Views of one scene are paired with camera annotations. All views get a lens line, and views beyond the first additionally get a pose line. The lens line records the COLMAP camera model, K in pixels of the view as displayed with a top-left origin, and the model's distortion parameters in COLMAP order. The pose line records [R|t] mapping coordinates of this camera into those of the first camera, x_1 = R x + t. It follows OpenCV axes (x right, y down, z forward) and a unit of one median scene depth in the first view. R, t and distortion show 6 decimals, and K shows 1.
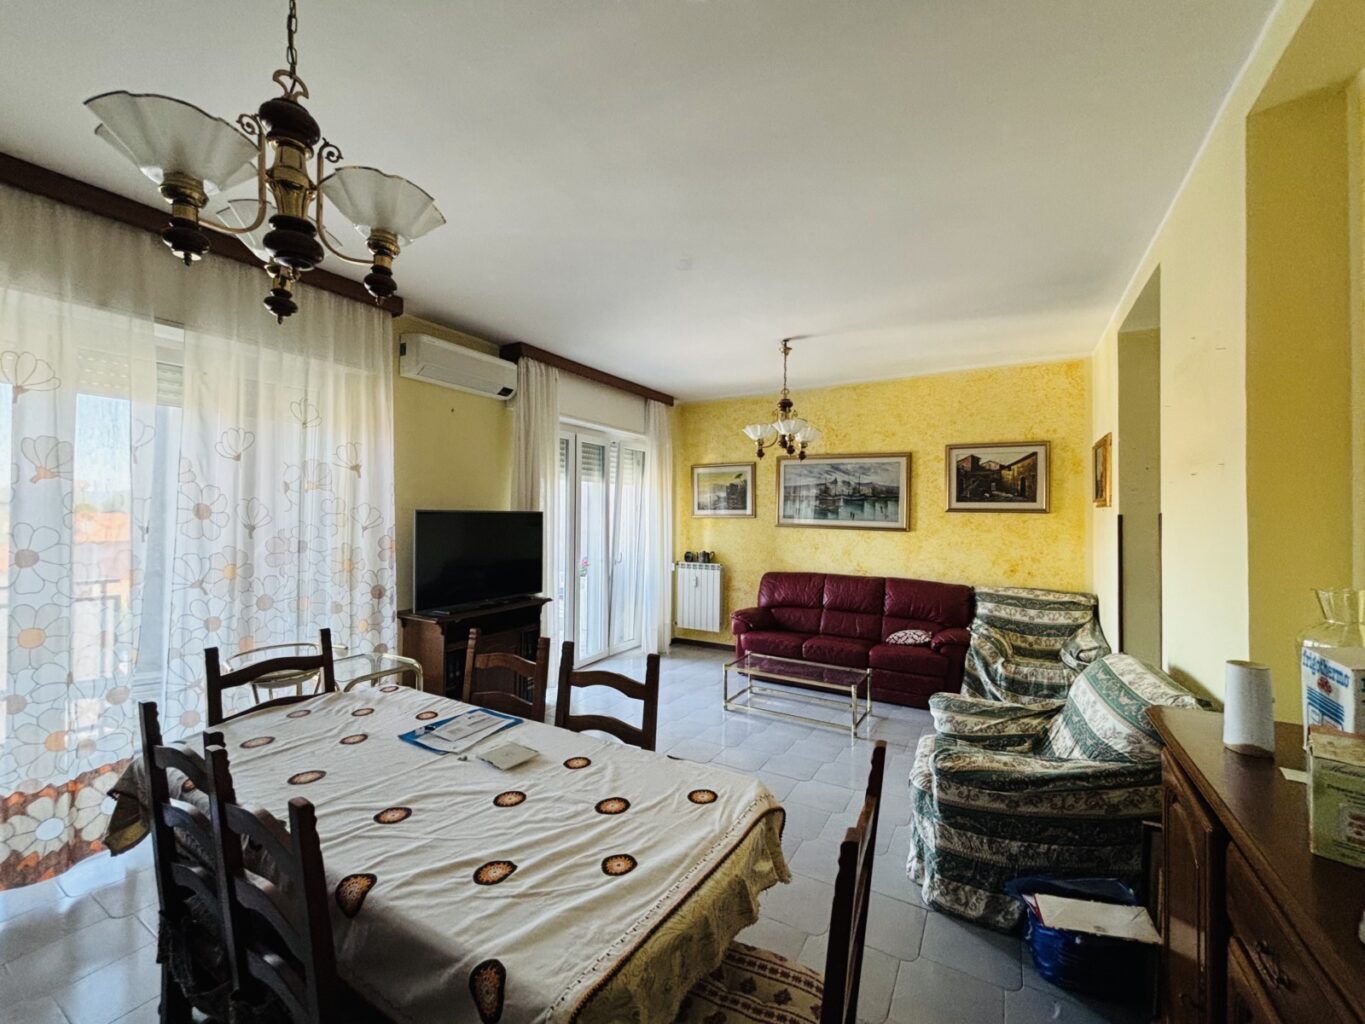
lens RADIAL K [[547.0, 0, 683.0], [0, 547.0, 509.6], [0, 0, 1]] dist [0.000034, -0.000186]
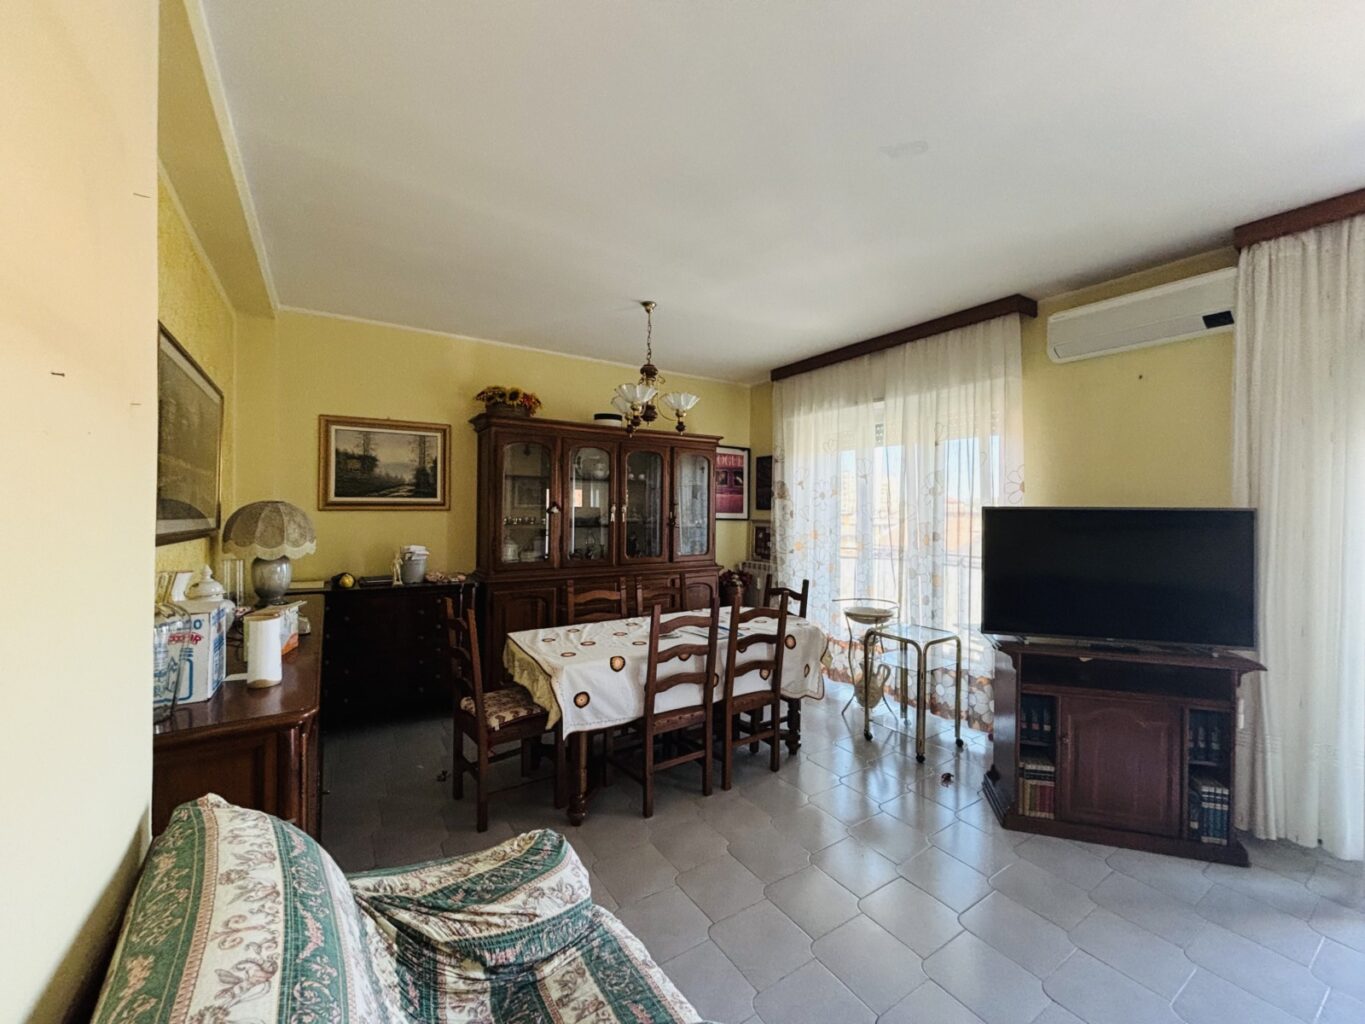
lens RADIAL K [[546.9, 0, 686.1], [0, 546.9, 507.3], [0, 0, 1]] dist [0.009345, -0.000168]
pose [[-0.448712, -0.010935, -0.893609, 0.606402], [0.001354, 0.999916, -0.012916, 0.010710], [0.893675, -0.007006, -0.448660, 0.856000]]
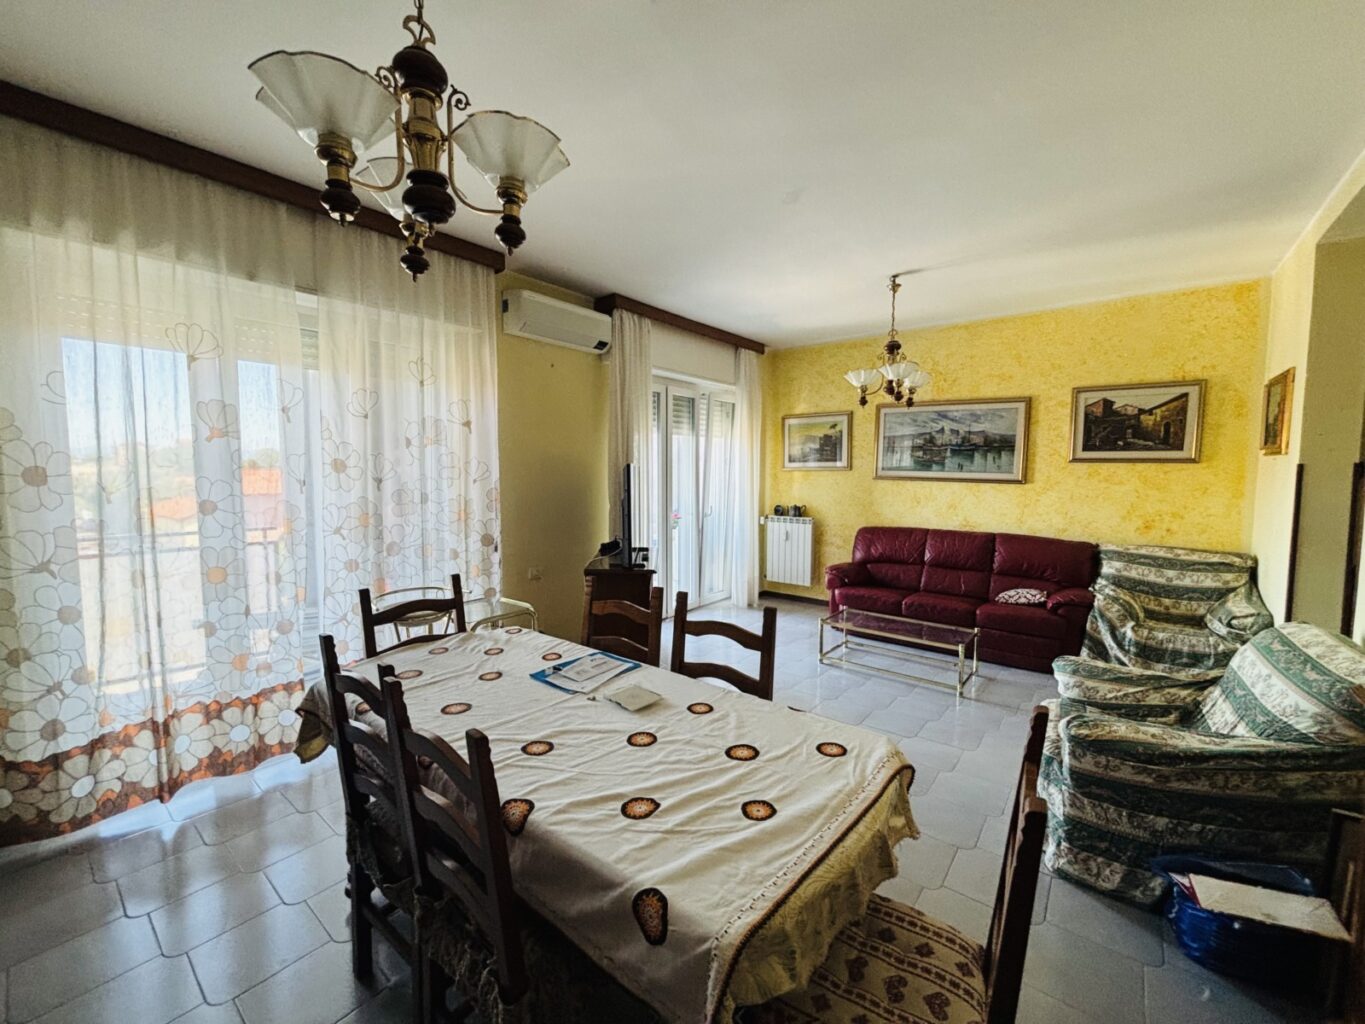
lens RADIAL K [[547.0, 0, 683.0], [0, 547.0, 509.6], [0, 0, 1]] dist [0.000034, -0.000186]
pose [[0.989682, 0.005565, -0.143174, -0.034704], [0.006680, 0.996367, 0.084902, 0.001500], [0.143127, -0.084982, 0.986049, 0.007160]]
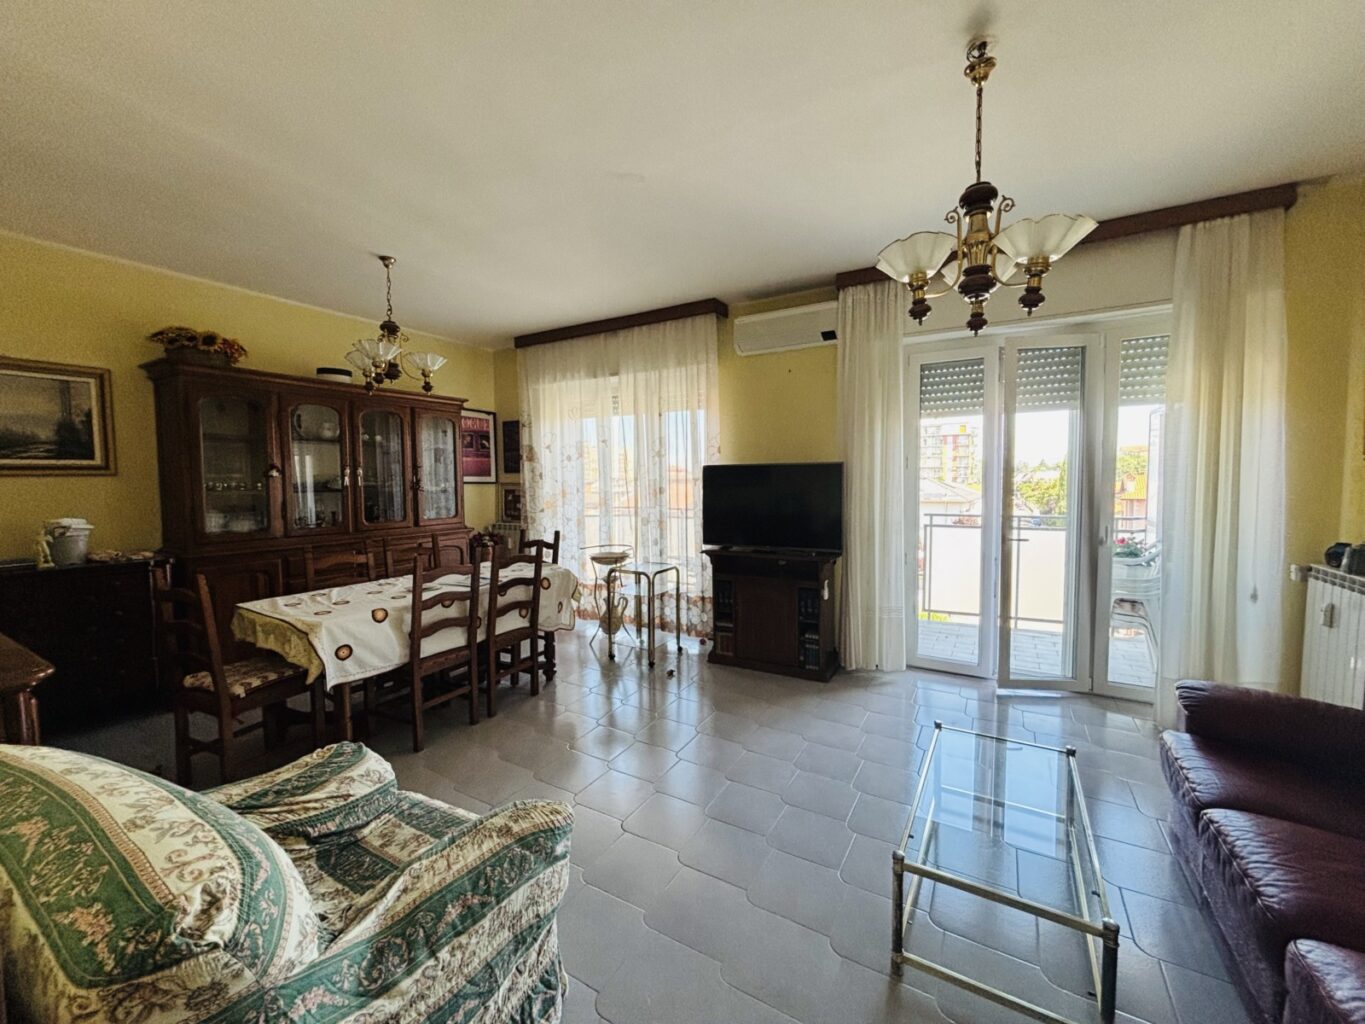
lens RADIAL K [[548.0, 0, 682.5], [0, 548.0, 510.5], [0, 0, 1]] dist [-0.001516, -0.000928]
pose [[-0.006659, 0.053558, -0.998543, 0.738727], [0.022187, 0.998327, 0.053398, 0.034408], [0.999732, -0.021799, -0.007836, 0.872207]]
